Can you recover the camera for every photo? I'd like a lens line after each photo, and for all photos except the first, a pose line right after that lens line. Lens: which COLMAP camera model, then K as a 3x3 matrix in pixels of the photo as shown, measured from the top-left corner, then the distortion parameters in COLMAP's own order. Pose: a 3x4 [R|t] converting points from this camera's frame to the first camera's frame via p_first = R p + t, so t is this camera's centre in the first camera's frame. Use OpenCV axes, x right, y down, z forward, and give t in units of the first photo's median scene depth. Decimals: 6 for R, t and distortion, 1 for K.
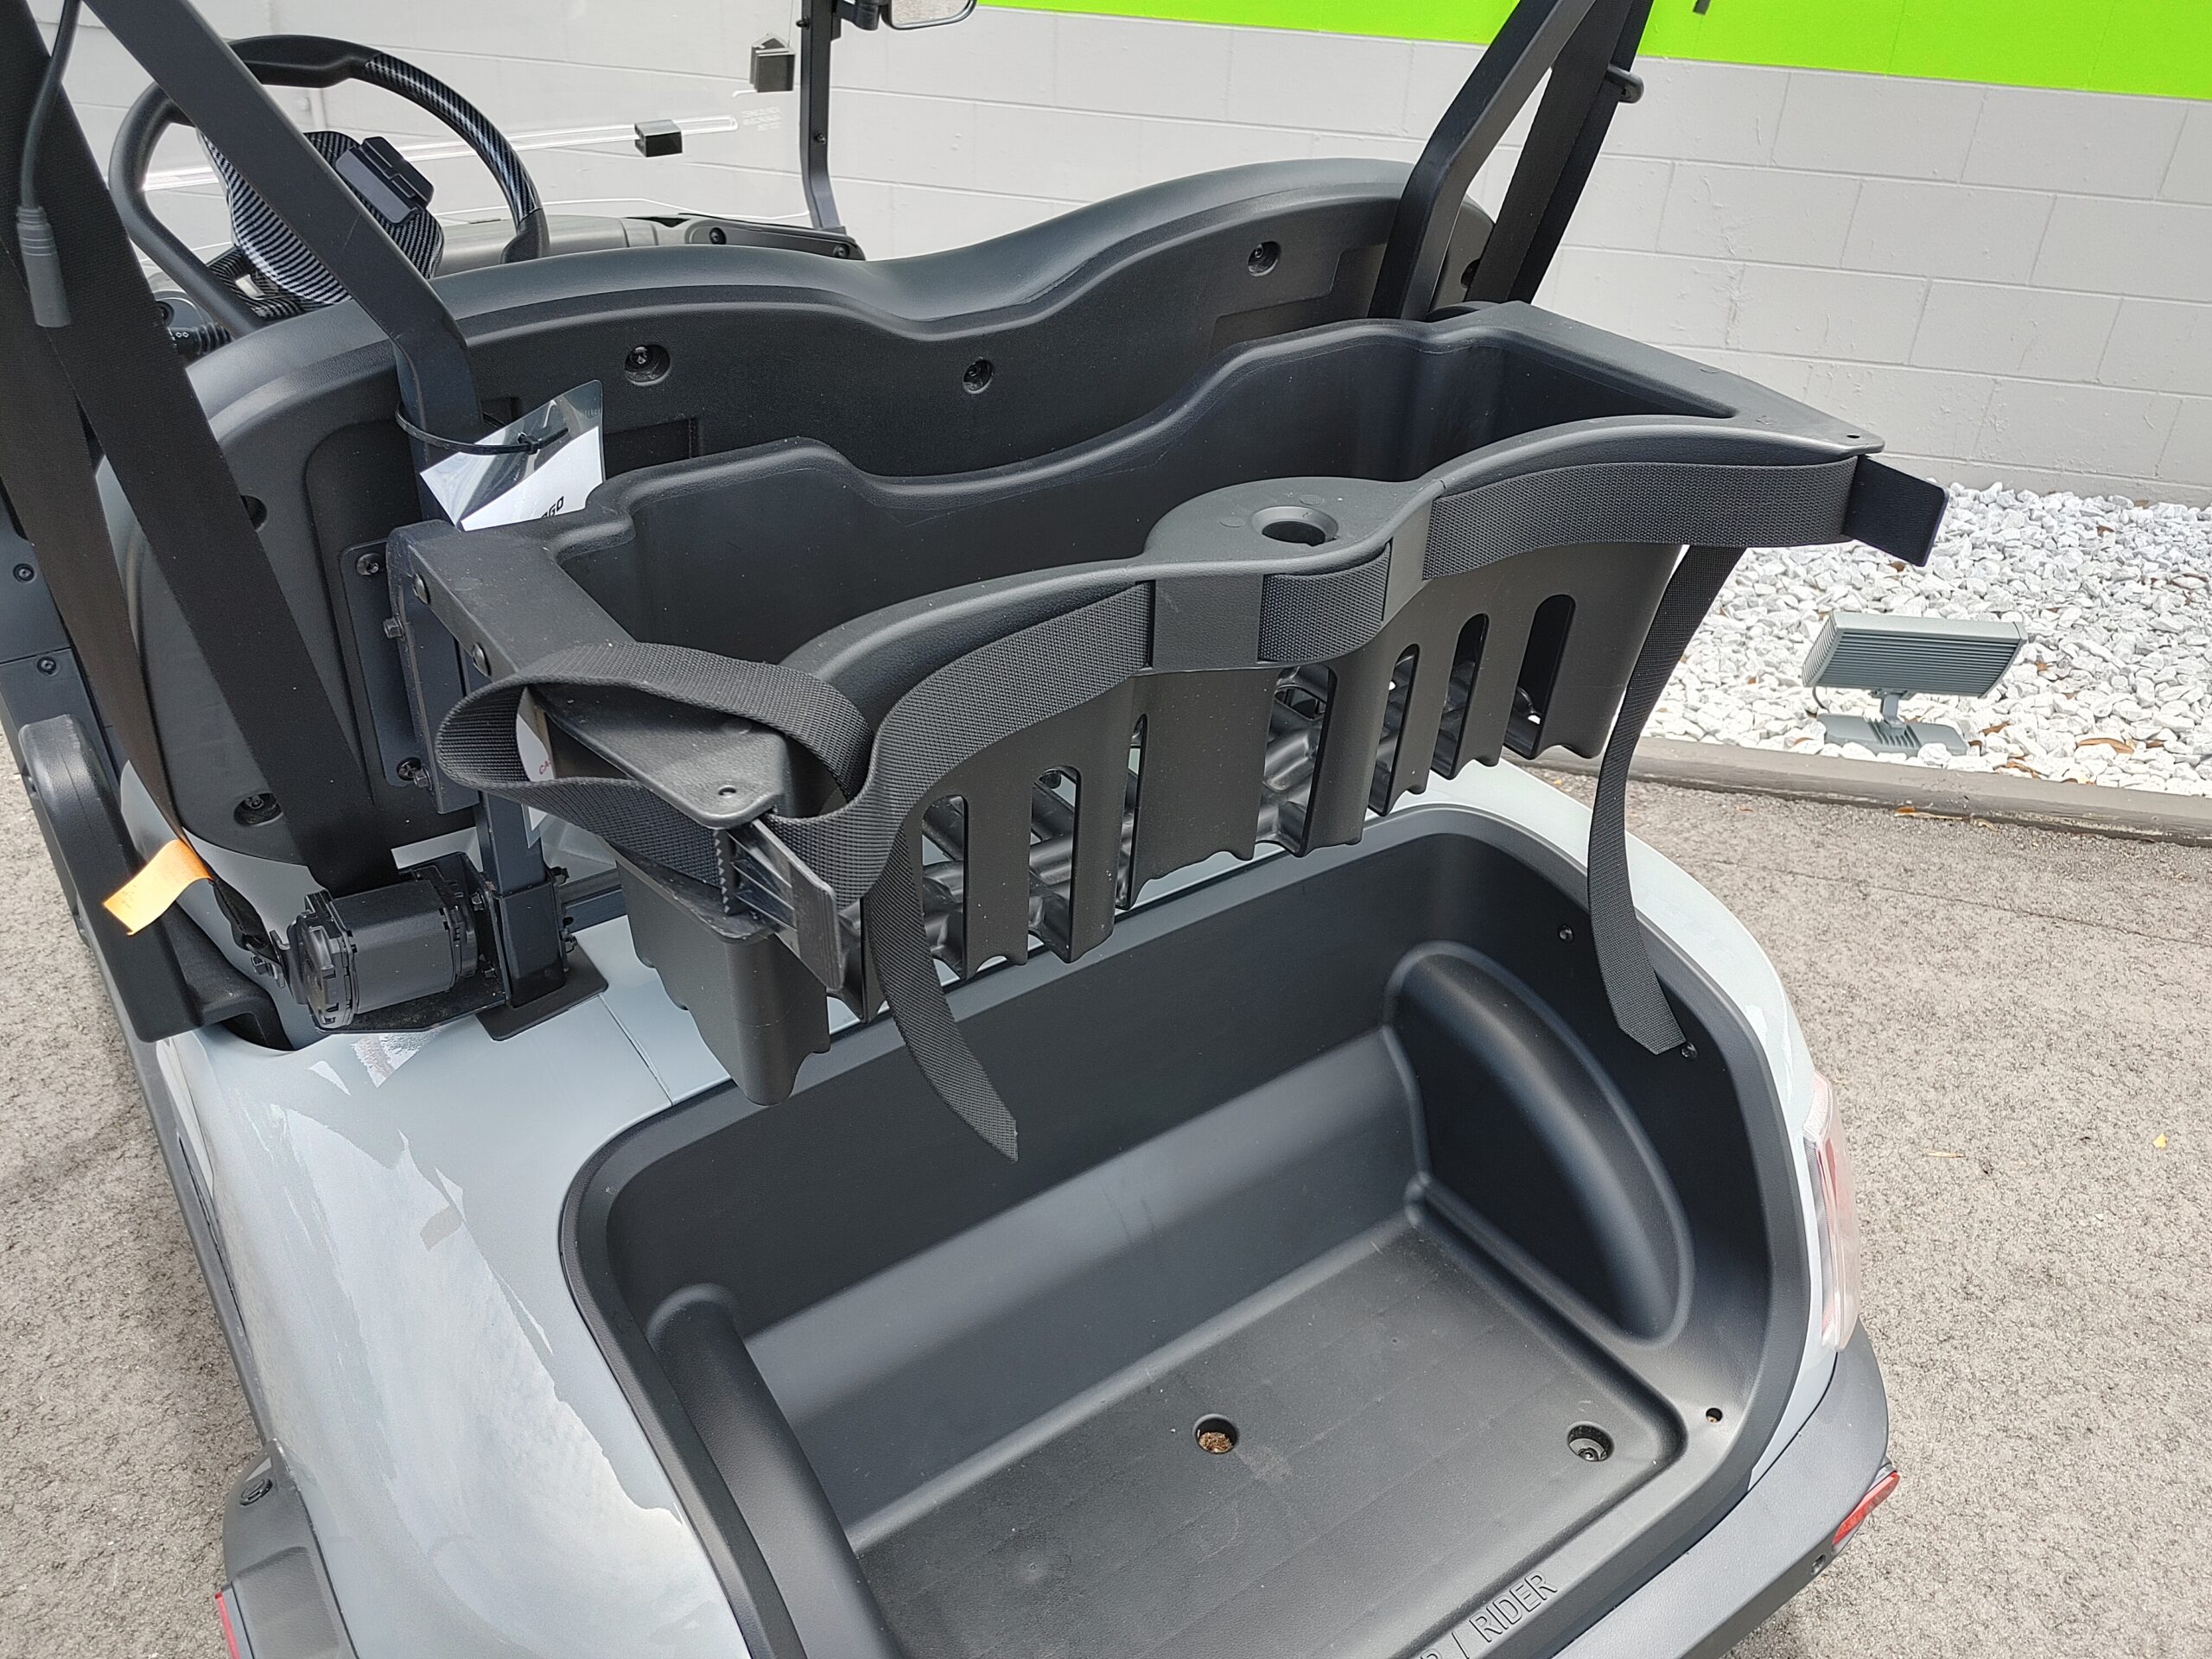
lens RADIAL K [[1678.9, 0, 1106.0], [0, 1678.9, 829.5], [0, 0, 1]] dist [0.087118, -0.112858]
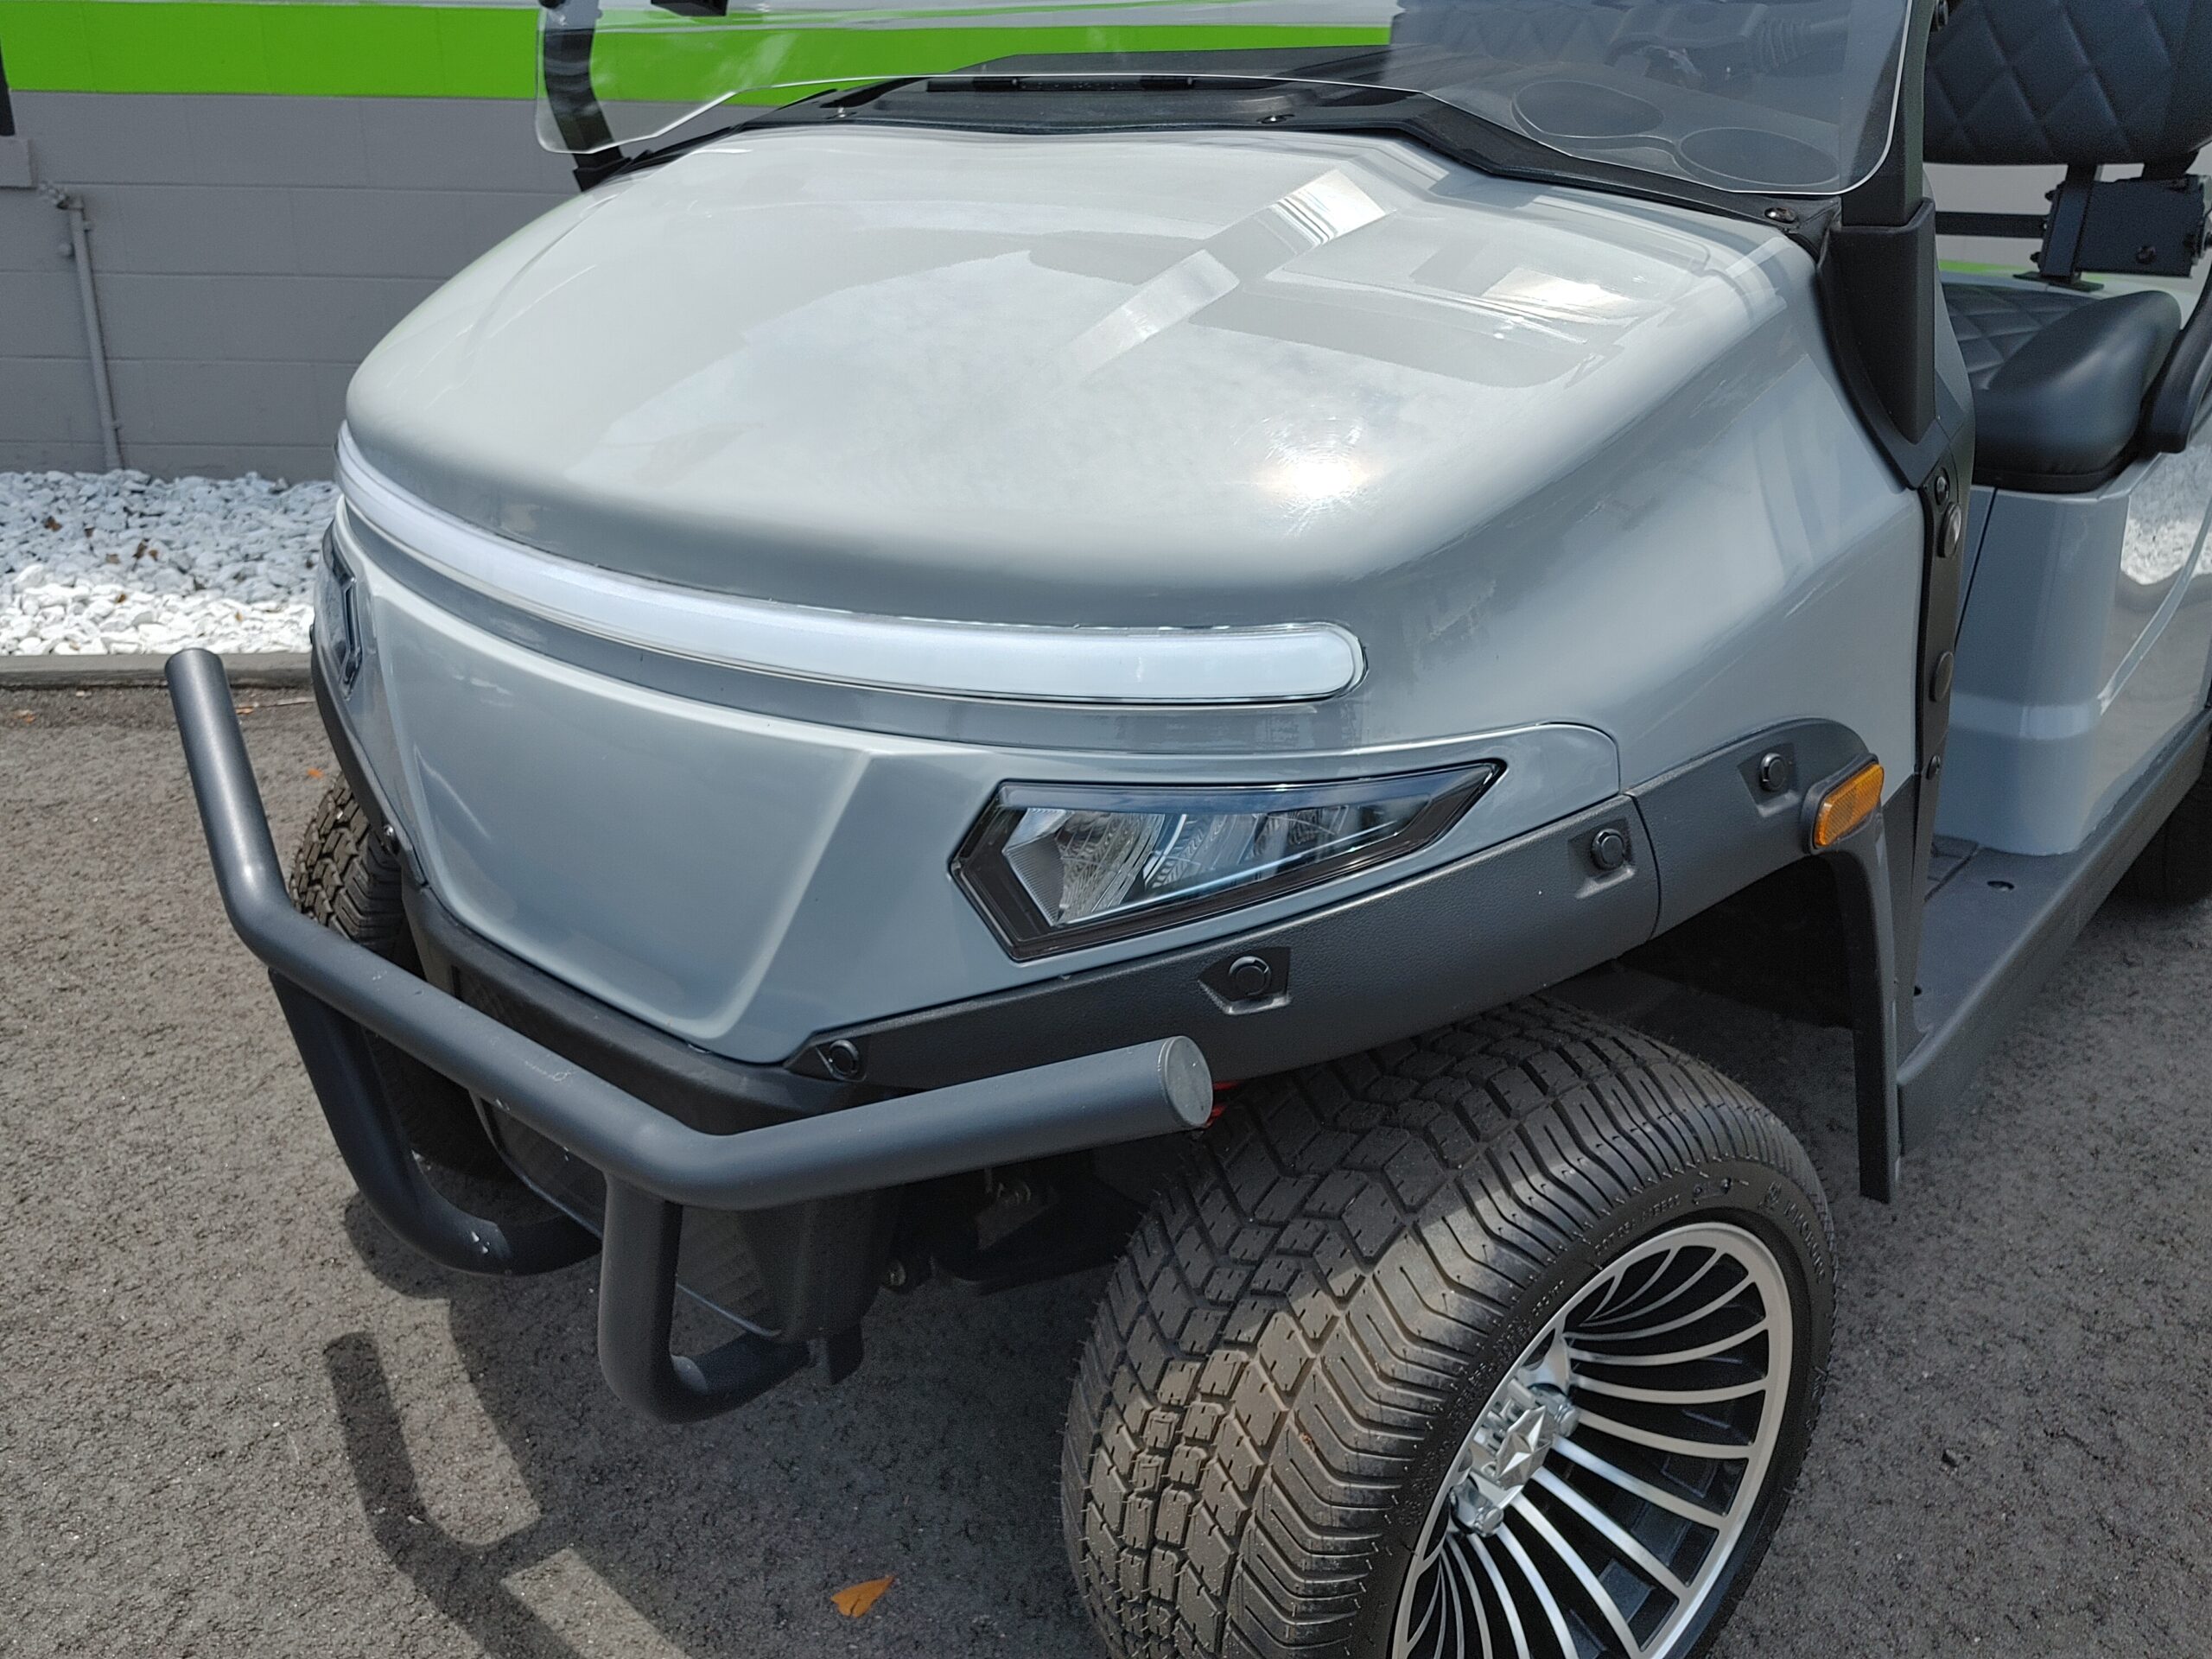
lens RADIAL K [[1678.9, 0, 1106.0], [0, 1678.9, 829.5], [0, 0, 1]] dist [0.087118, -0.112858]
pose [[0.977170, -0.110616, 0.181393, -0.331335], [0.140846, 0.976476, -0.163273, 0.345441], [-0.159066, 0.185094, 0.969762, 0.114724]]
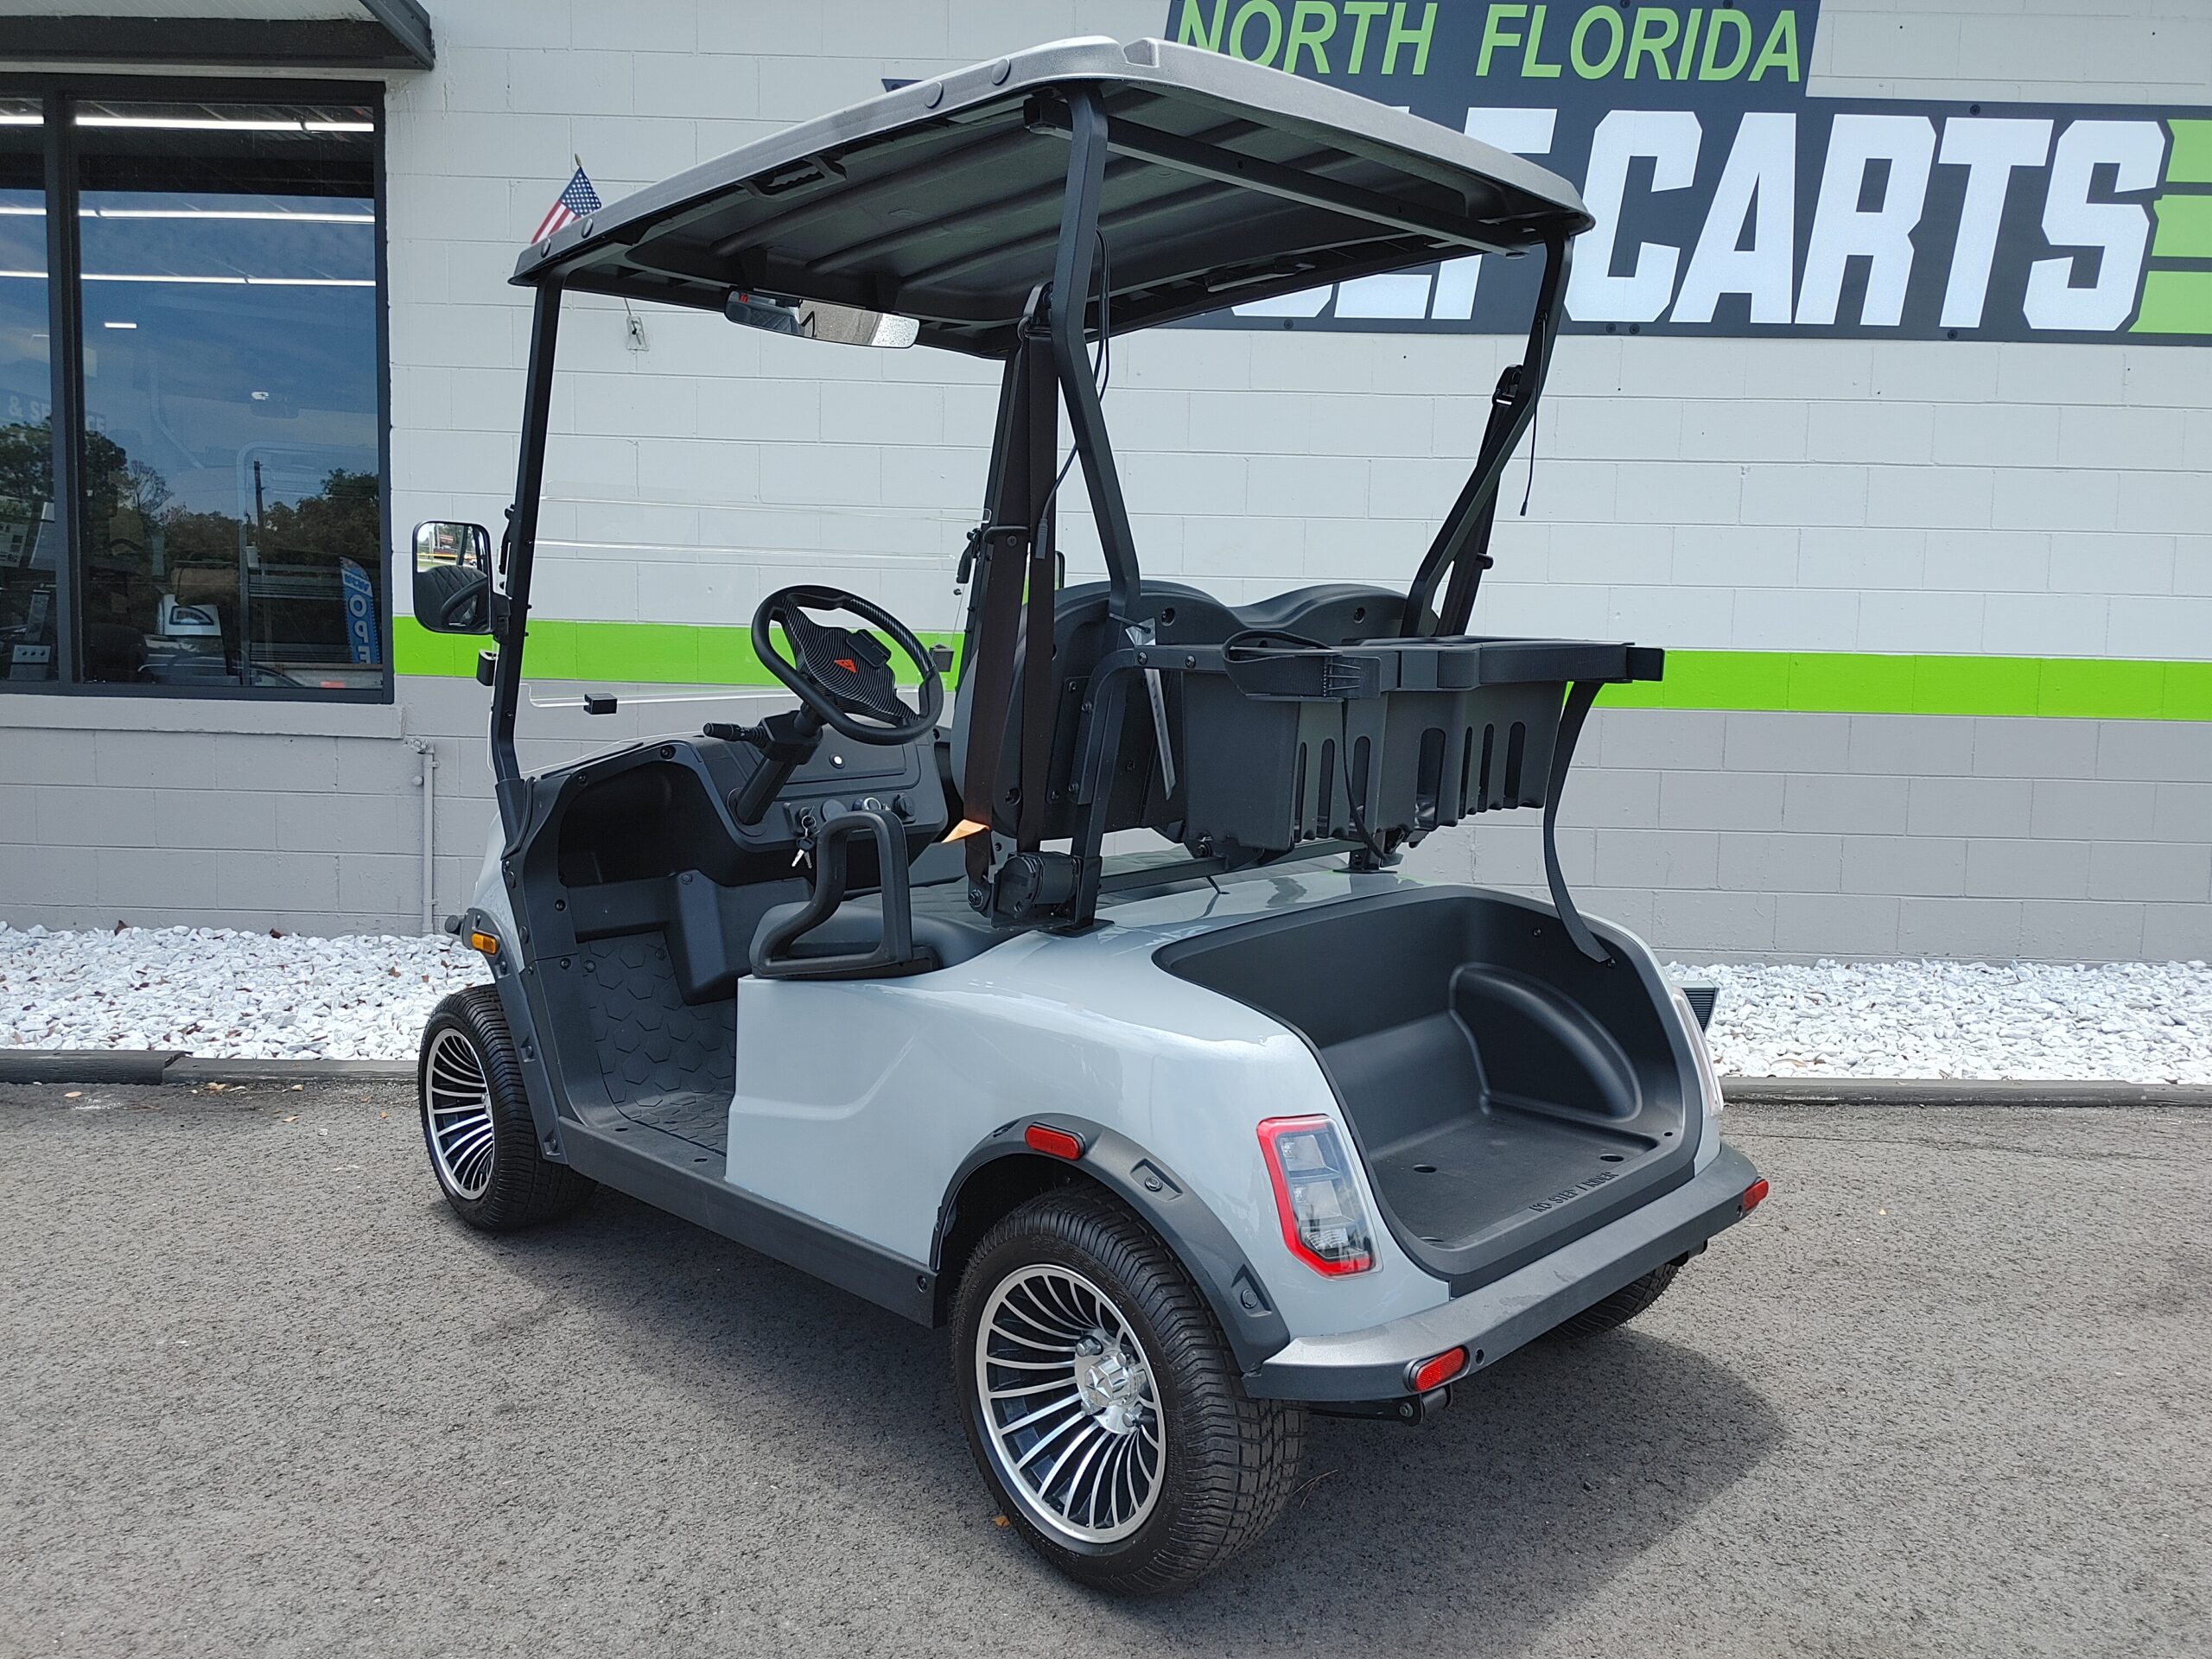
lens RADIAL K [[1678.9, 0, 1106.0], [0, 1678.9, 829.5], [0, 0, 1]] dist [0.087118, -0.112858]
pose [[0.984010, -0.044204, 0.172541, -0.476039], [0.114478, 0.899087, -0.422537, 0.622596], [-0.136452, 0.435533, 0.889771, -0.630746]]
